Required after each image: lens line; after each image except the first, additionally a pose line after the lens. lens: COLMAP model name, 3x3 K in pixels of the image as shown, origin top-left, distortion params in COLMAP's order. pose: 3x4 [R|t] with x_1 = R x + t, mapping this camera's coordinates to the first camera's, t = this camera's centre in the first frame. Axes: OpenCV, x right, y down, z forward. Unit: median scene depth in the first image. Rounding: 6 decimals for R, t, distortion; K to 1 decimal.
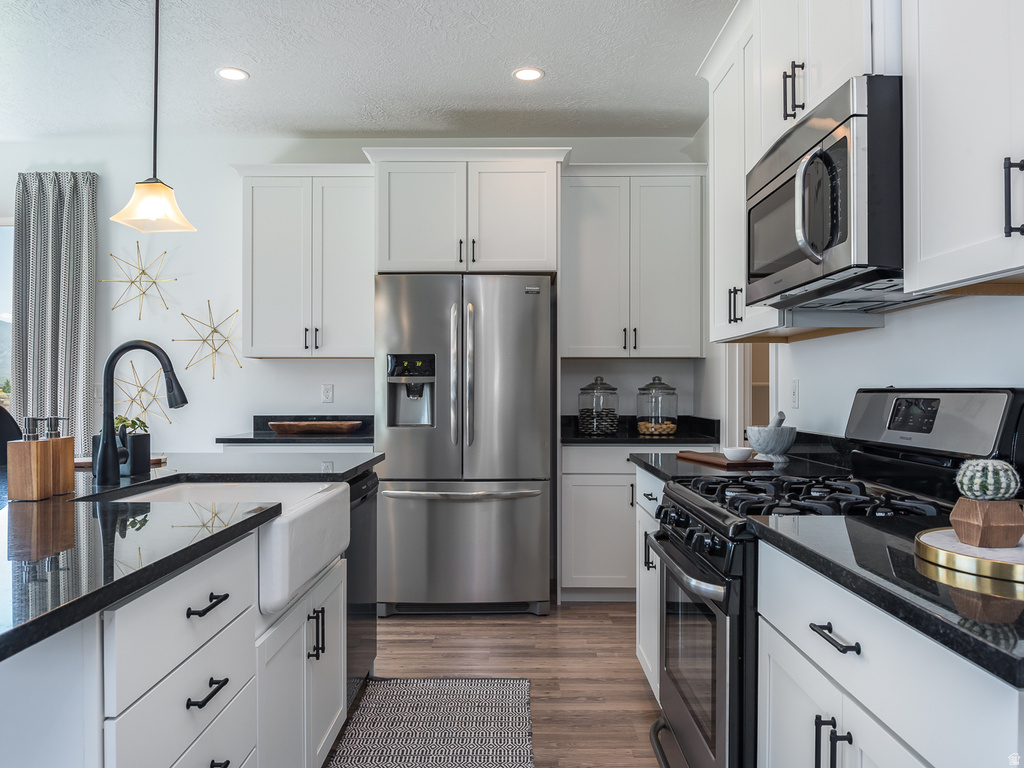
lens RADIAL K [[783.9, 0, 512.8], [0, 783.9, 389.5], [0, 0, 1]] dist [-0.031162, -0.007336]
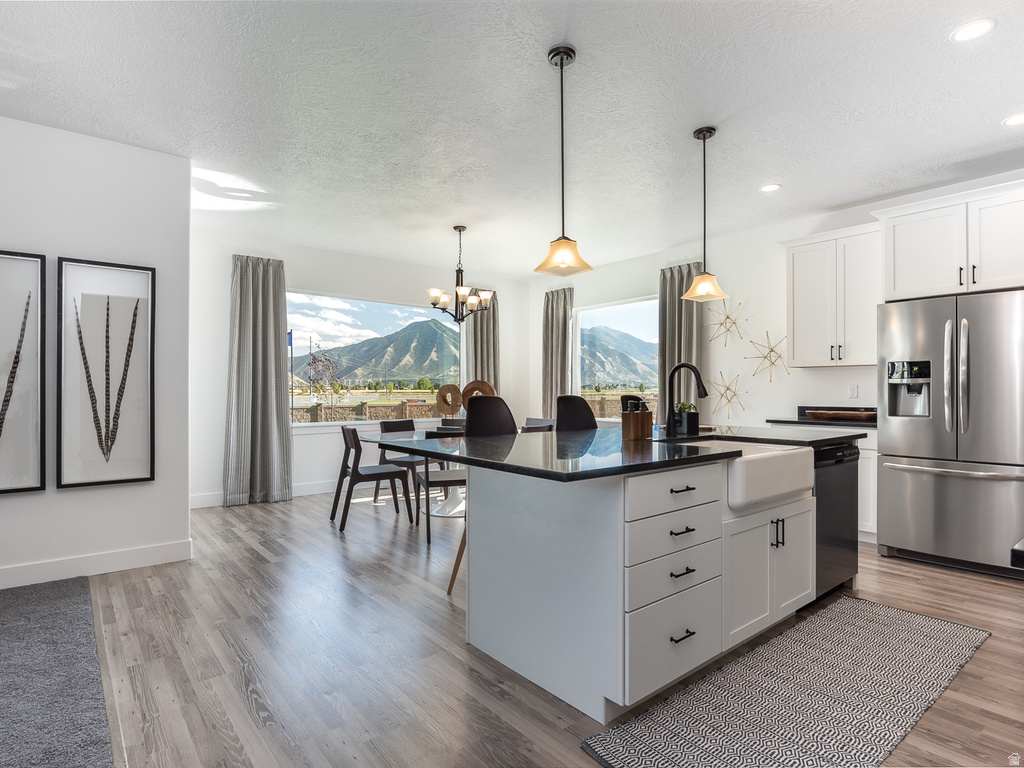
lens RADIAL K [[550.9, 0, 513.0], [0, 550.9, 384.8], [0, 0, 1]] dist [-0.002097, -0.000240]
pose [[0.635974, -0.008120, -0.771668, 0.160781], [0.002149, 0.999959, -0.008751, 0.000843], [0.771707, 0.003907, 0.635966, -0.105537]]
